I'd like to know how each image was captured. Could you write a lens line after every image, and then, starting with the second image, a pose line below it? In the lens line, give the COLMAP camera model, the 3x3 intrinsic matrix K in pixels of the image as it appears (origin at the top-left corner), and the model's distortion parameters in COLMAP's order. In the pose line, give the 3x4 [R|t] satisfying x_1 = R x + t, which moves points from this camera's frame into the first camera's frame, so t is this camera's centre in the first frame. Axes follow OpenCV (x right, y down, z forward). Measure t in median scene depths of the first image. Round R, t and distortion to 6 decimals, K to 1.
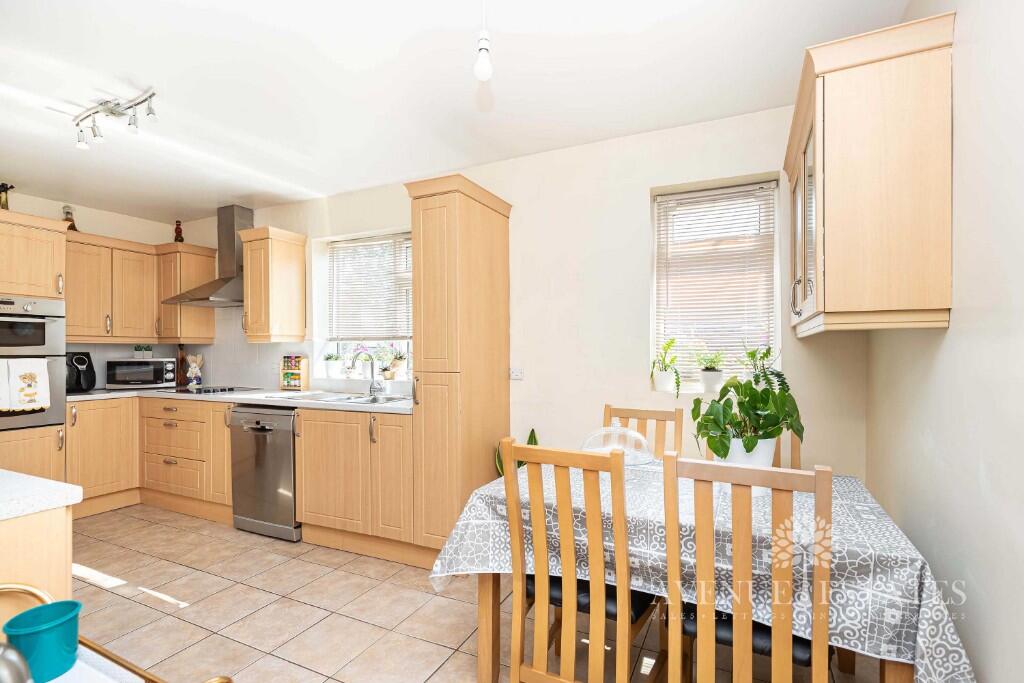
lens RADIAL K [[468.1, 0, 522.5], [0, 468.1, 338.3], [0, 0, 1]] dist [0.001872, -0.000011]
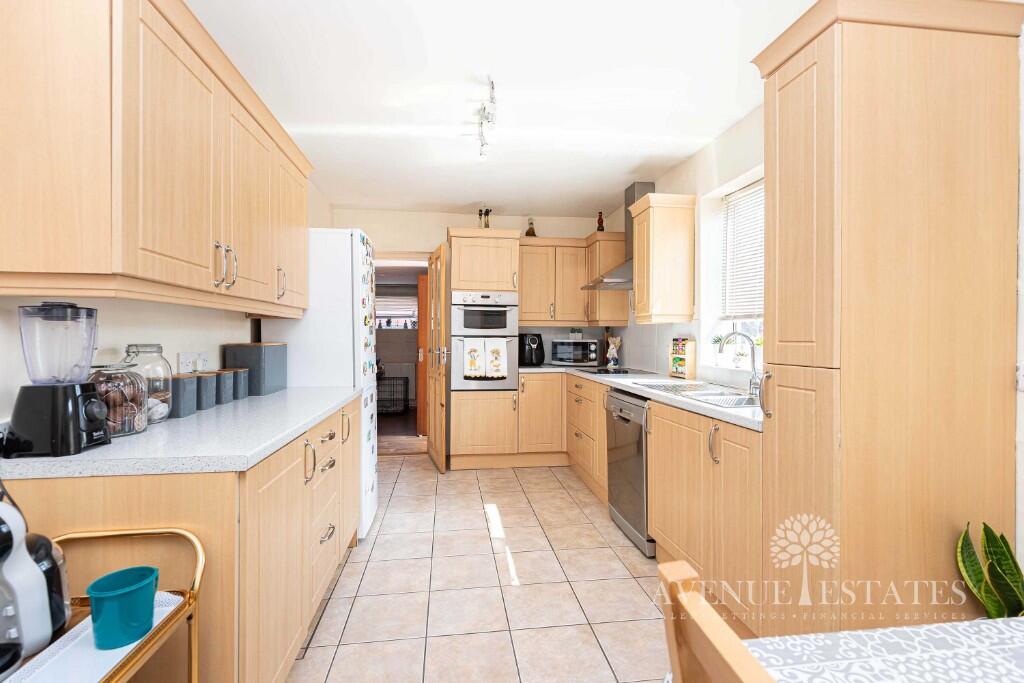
lens RADIAL K [[468.1, 0, 522.5], [0, 468.1, 338.3], [0, 0, 1]] dist [0.001872, -0.000011]
pose [[0.548911, 0.007591, -0.835846, 0.079077], [0.018214, 0.999613, 0.021039, 0.015544], [0.835682, -0.026772, 0.548560, 0.305141]]
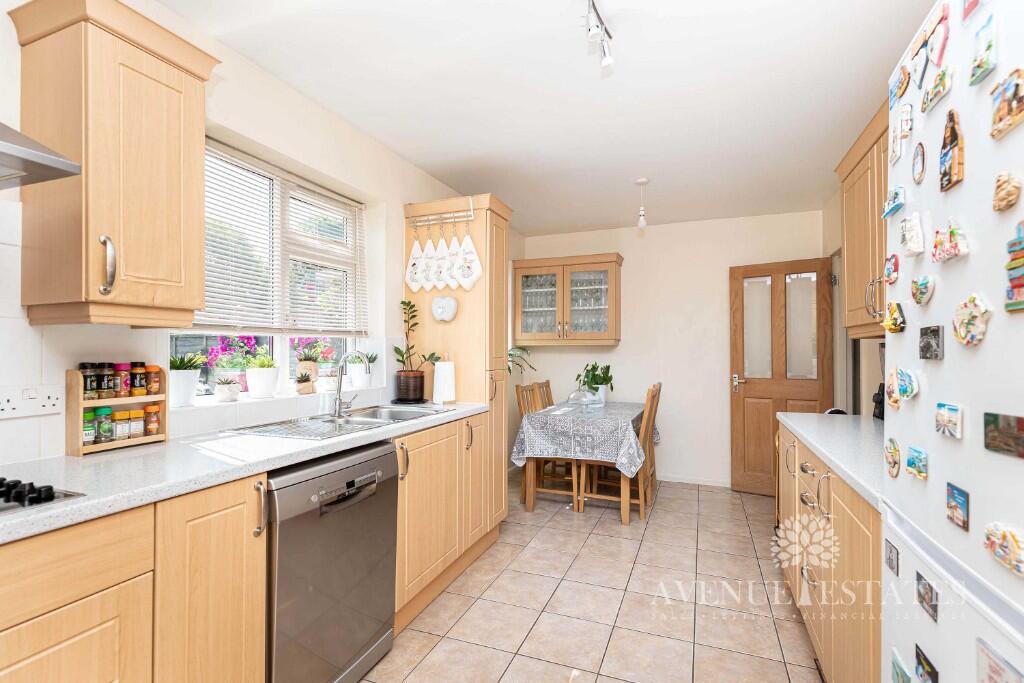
lens RADIAL K [[468.1, 0, 522.5], [0, 468.1, 338.3], [0, 0, 1]] dist [0.001872, -0.000011]
pose [[-0.061307, 0.032700, 0.997583, -0.978473], [-0.024913, 0.999102, -0.034281, 0.024524], [-0.997808, -0.026955, -0.060437, 0.742338]]
